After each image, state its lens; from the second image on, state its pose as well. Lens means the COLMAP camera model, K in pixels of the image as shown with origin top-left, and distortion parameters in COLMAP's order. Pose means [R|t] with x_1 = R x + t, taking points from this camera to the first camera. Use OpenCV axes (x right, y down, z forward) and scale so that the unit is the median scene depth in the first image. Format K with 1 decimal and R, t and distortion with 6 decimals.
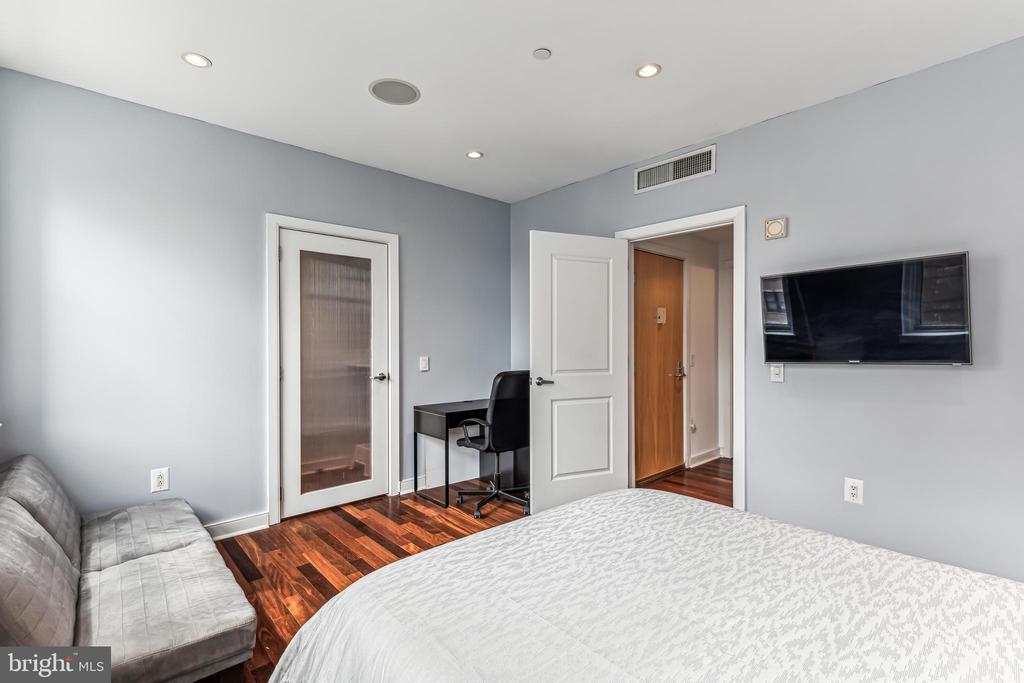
lens RADIAL K [[472.0, 0, 516.2], [0, 472.0, 343.3], [0, 0, 1]] dist [0.003794, -0.000118]
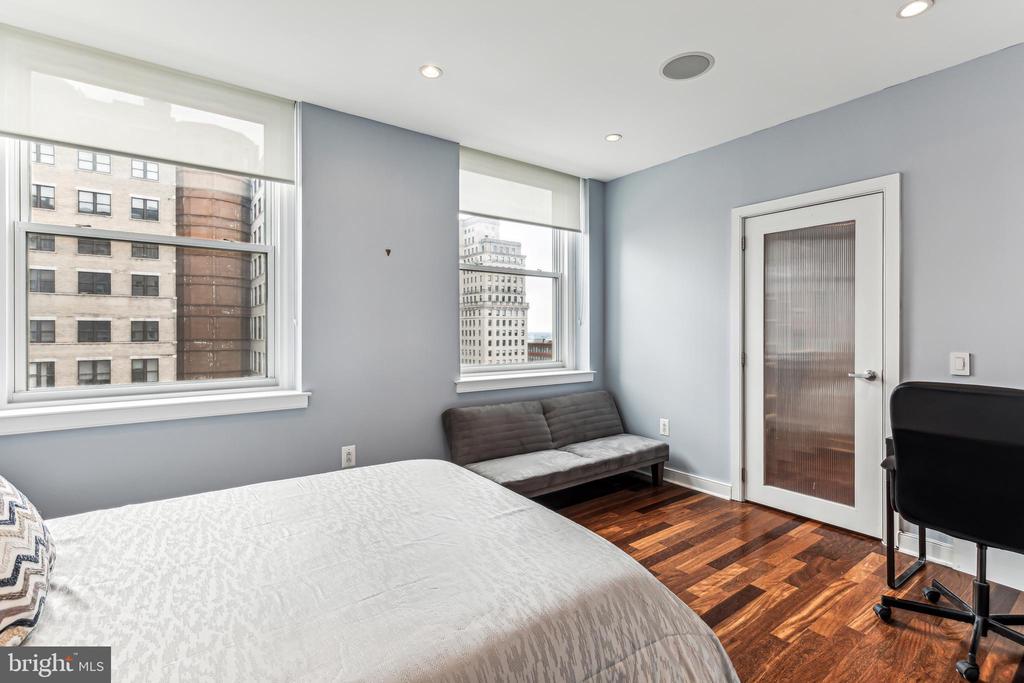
lens RADIAL K [[468.9, 0, 508.6], [0, 468.9, 329.5], [0, 0, 1]] dist [0.001978, 0.000050]
pose [[-0.106337, 0.001352, -0.994329, 0.587444], [-0.001919, 0.999997, 0.001565, -0.001147], [0.994328, 0.002075, -0.106334, 0.602465]]
